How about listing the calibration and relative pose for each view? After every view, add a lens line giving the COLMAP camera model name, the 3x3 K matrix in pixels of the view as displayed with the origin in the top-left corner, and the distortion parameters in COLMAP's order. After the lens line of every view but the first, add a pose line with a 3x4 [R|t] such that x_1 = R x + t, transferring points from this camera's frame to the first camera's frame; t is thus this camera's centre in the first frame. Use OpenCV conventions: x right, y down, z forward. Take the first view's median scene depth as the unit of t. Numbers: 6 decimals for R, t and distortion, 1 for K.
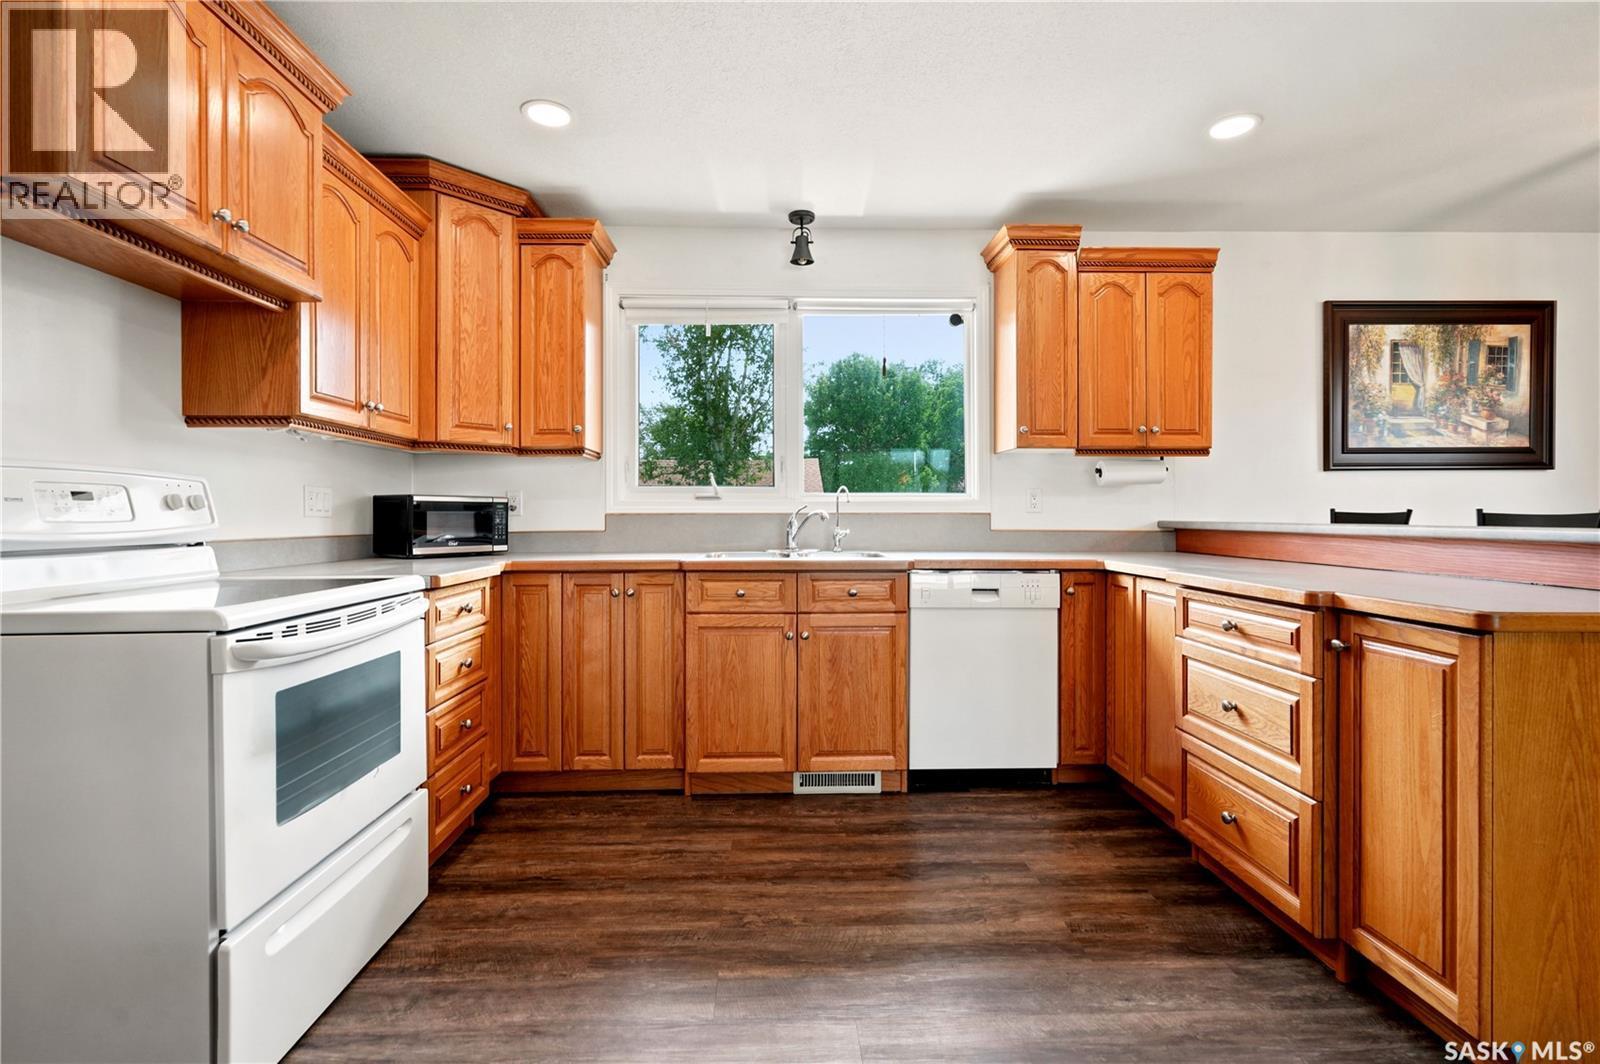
lens RADIAL K [[726.0, 0, 792.2], [0, 726.0, 515.3], [0, 0, 1]] dist [0.001504, 0.000840]
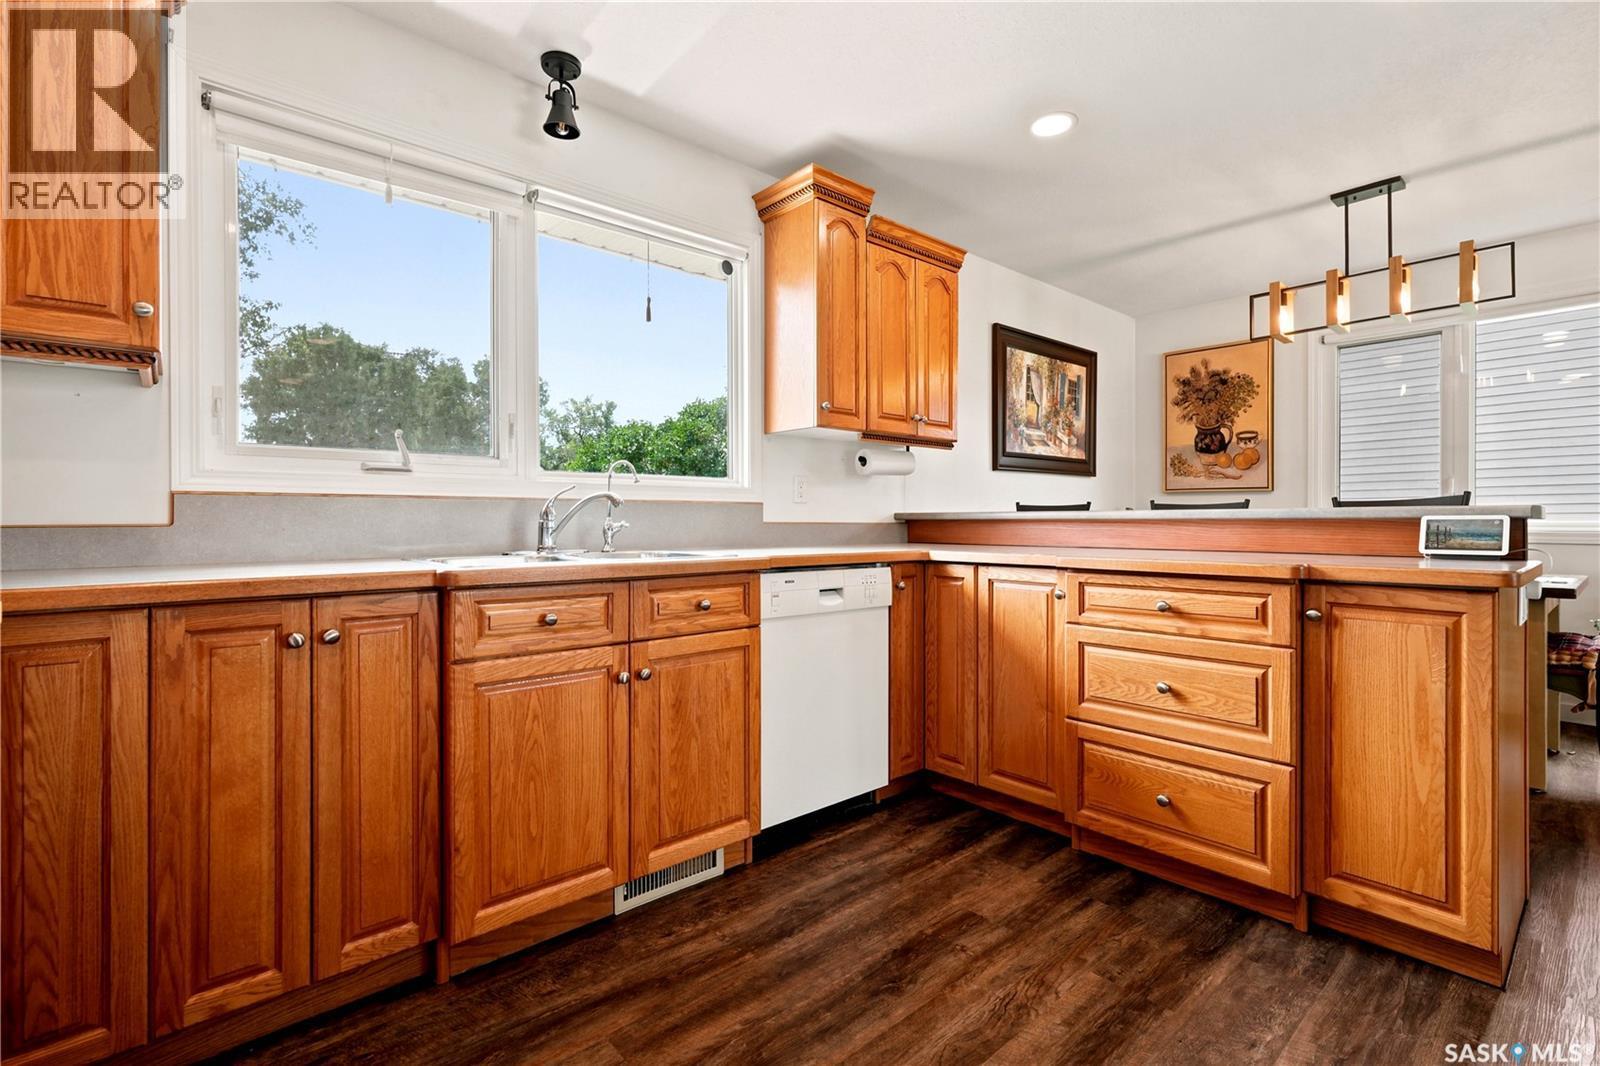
lens RADIAL K [[721.4, 0, 797.2], [0, 721.4, 522.9], [0, 0, 1]] dist [-0.000210, 0.000804]
pose [[0.775623, -0.001909, 0.631194, -0.286205], [0.001895, 0.999998, 0.000695, 0.025437], [-0.631194, 0.000657, 0.775625, 0.387408]]
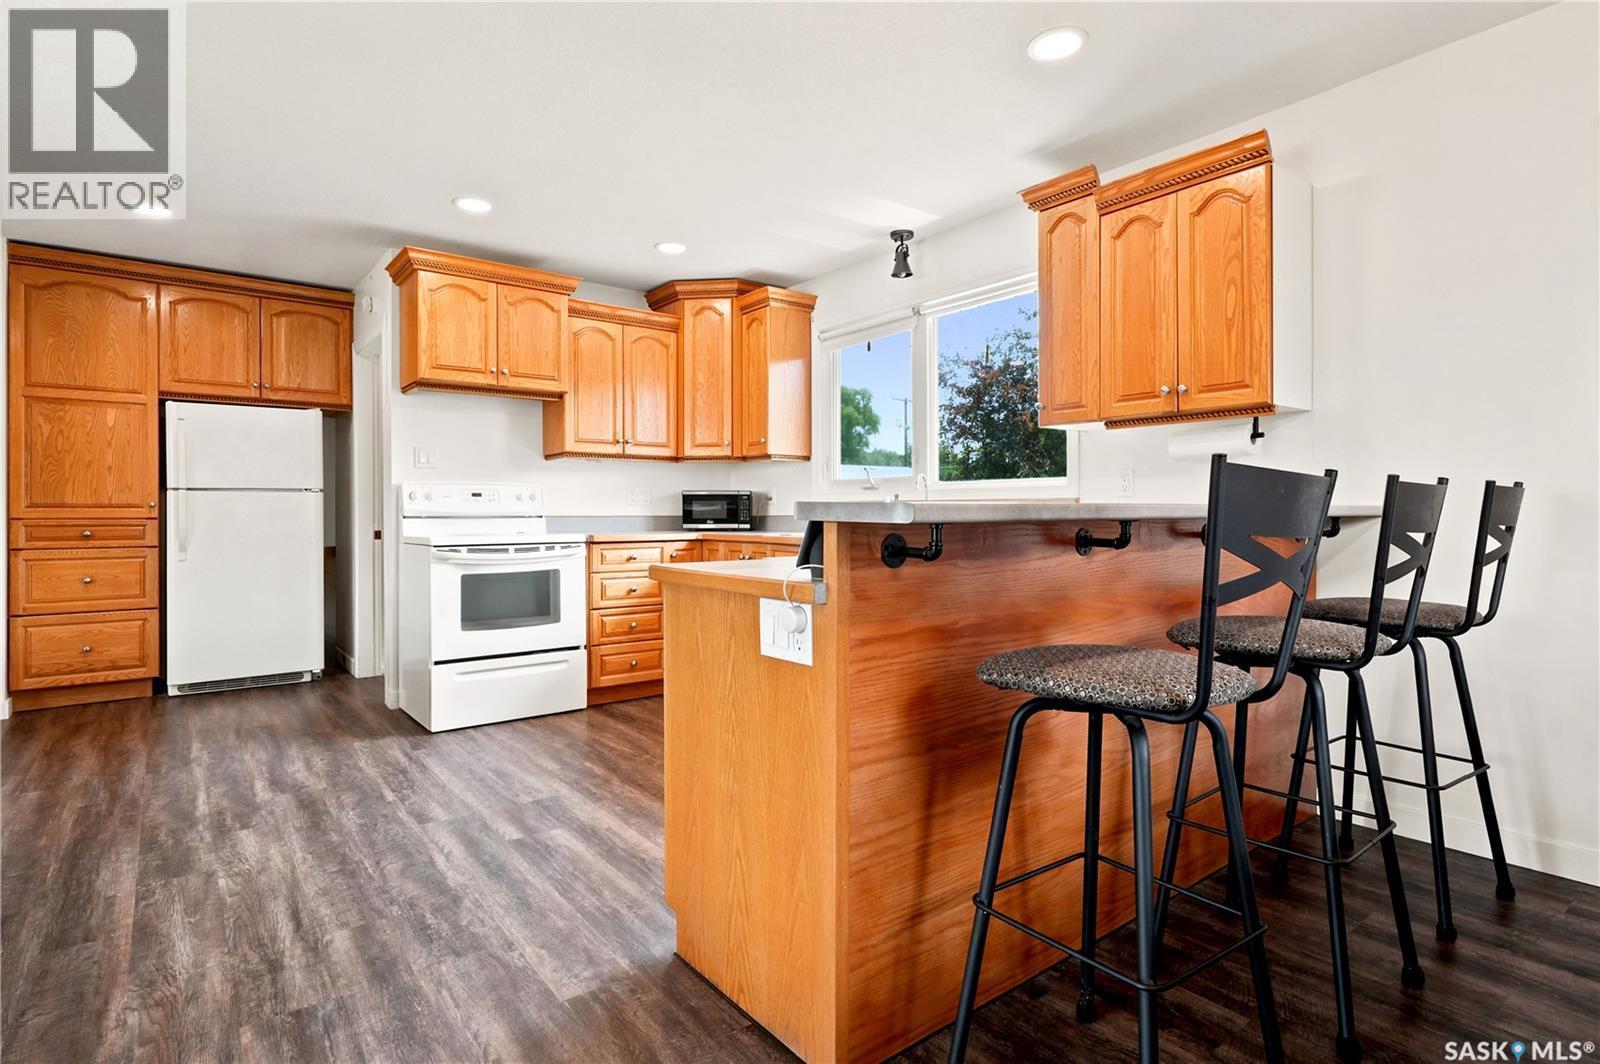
lens RADIAL K [[805.8, 0, 796.5], [0, 805.8, 511.8], [0, 0, 1]] dist [0.001284, 0.000513]
pose [[0.588490, 0.001106, -0.808504, 1.074241], [-0.000459, 0.999999, 0.001034, 0.016189], [0.808504, -0.000238, 0.588490, 0.165060]]
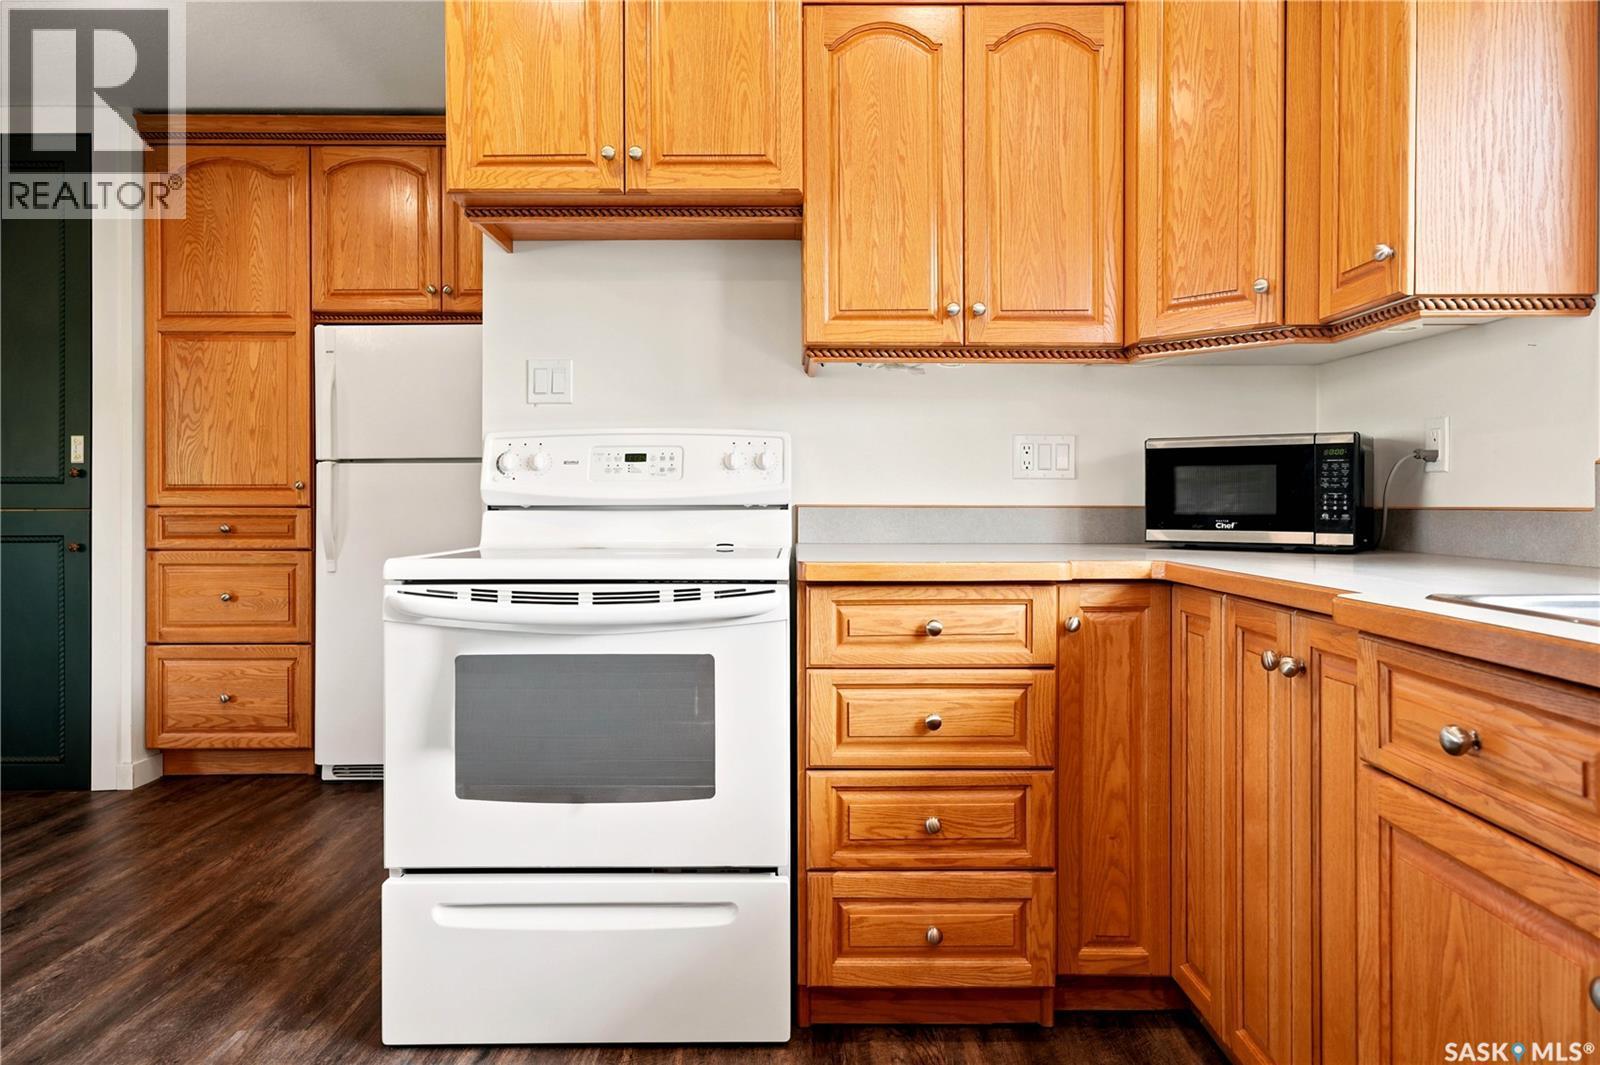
lens RADIAL K [[979.4, 0, 799.4], [0, 979.4, 502.3], [0, 0, 1]] dist [-0.000531, 0.001931]
pose [[-0.026178, 0.007873, -0.999626, 0.282701], [0.000913, 0.999969, 0.007852, 0.016991], [0.999657, -0.000707, -0.026184, 0.755422]]
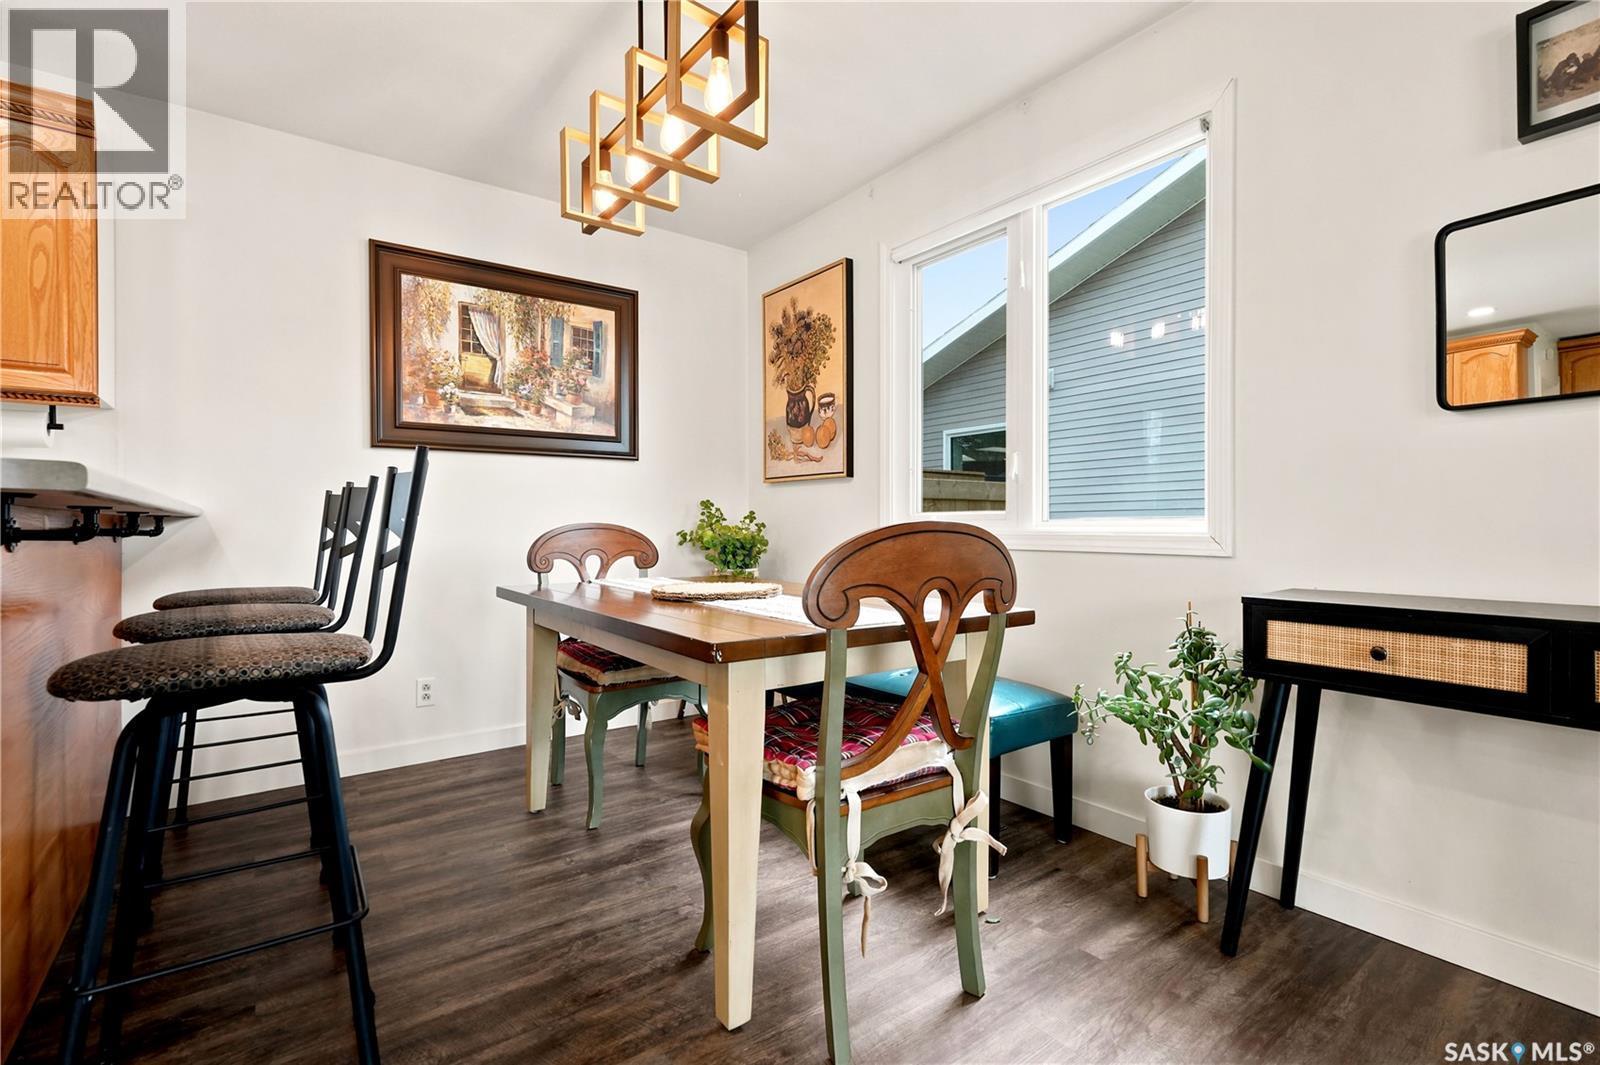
lens RADIAL K [[721.4, 0, 797.2], [0, 721.4, 522.4], [0, 0, 1]] dist [-0.000210, 0.000804]
pose [[0.827966, 0.004082, 0.560763, 0.842408], [0.000664, 0.999966, -0.008259, 0.036889], [-0.560778, 0.007210, 0.827935, 0.078868]]
